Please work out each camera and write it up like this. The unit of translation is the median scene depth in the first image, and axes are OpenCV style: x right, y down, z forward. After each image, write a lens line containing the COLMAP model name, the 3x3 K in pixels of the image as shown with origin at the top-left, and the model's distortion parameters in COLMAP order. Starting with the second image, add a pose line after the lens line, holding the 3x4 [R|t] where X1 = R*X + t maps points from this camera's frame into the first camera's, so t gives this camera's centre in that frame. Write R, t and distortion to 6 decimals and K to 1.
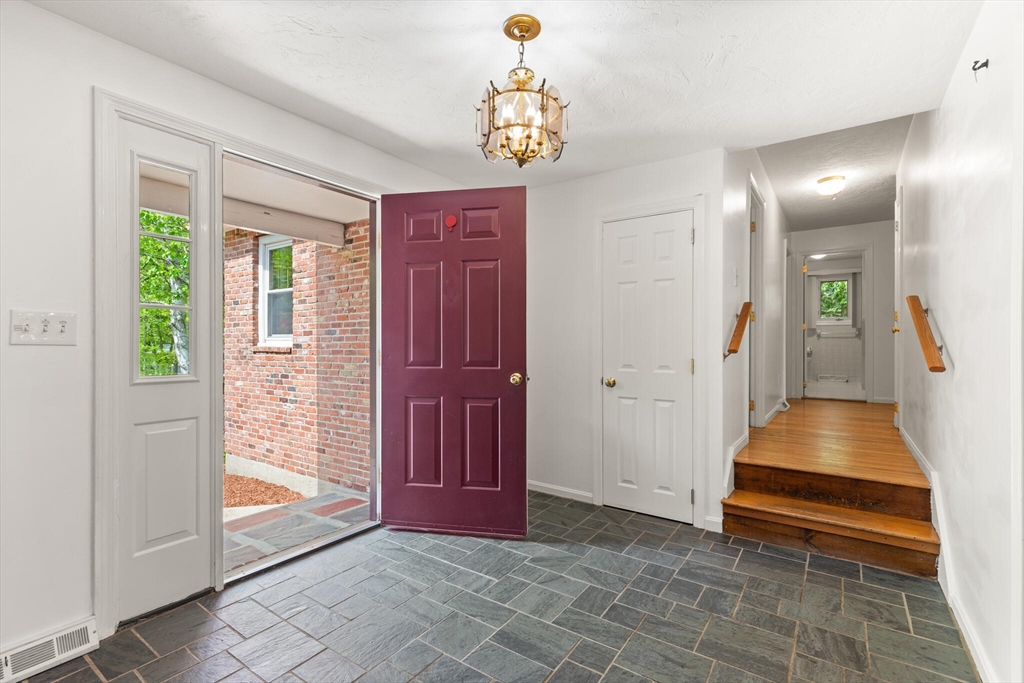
lens RADIAL K [[470.9, 0, 510.6], [0, 470.9, 340.4], [0, 0, 1]] dist [0.010869, -0.000171]
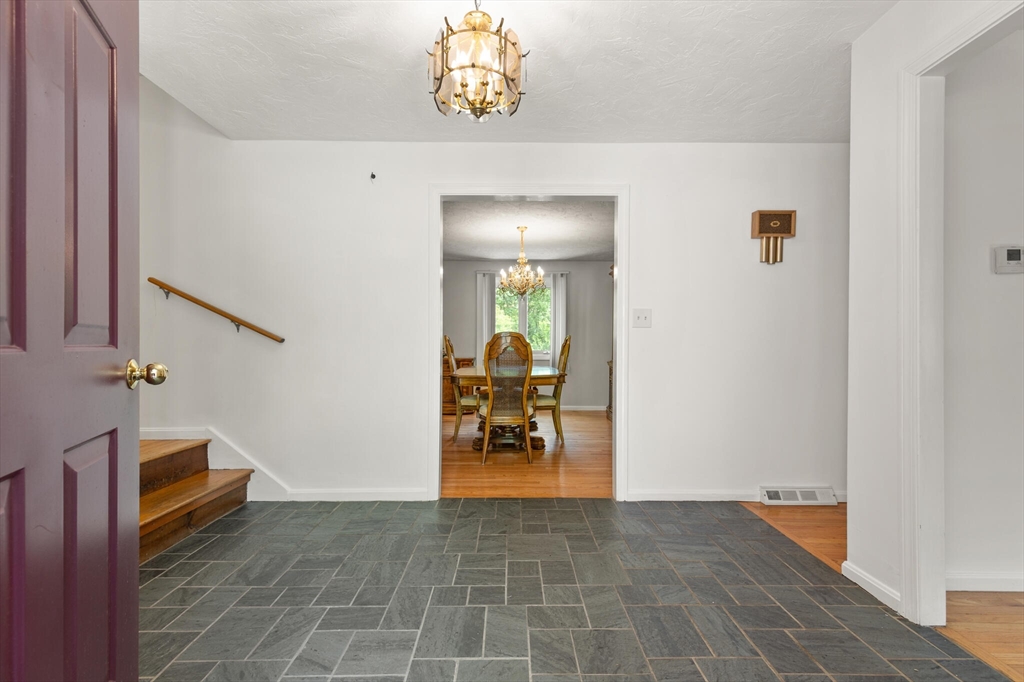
lens RADIAL K [[470.9, 0, 511.8], [0, 470.9, 342.0], [0, 0, 1]] dist [0.010869, -0.000171]
pose [[-0.572257, -0.000052, 0.820074, -0.616389], [0.000339, 1.000000, 0.000300, 0.060188], [-0.820074, 0.000449, -0.572257, 1.157271]]
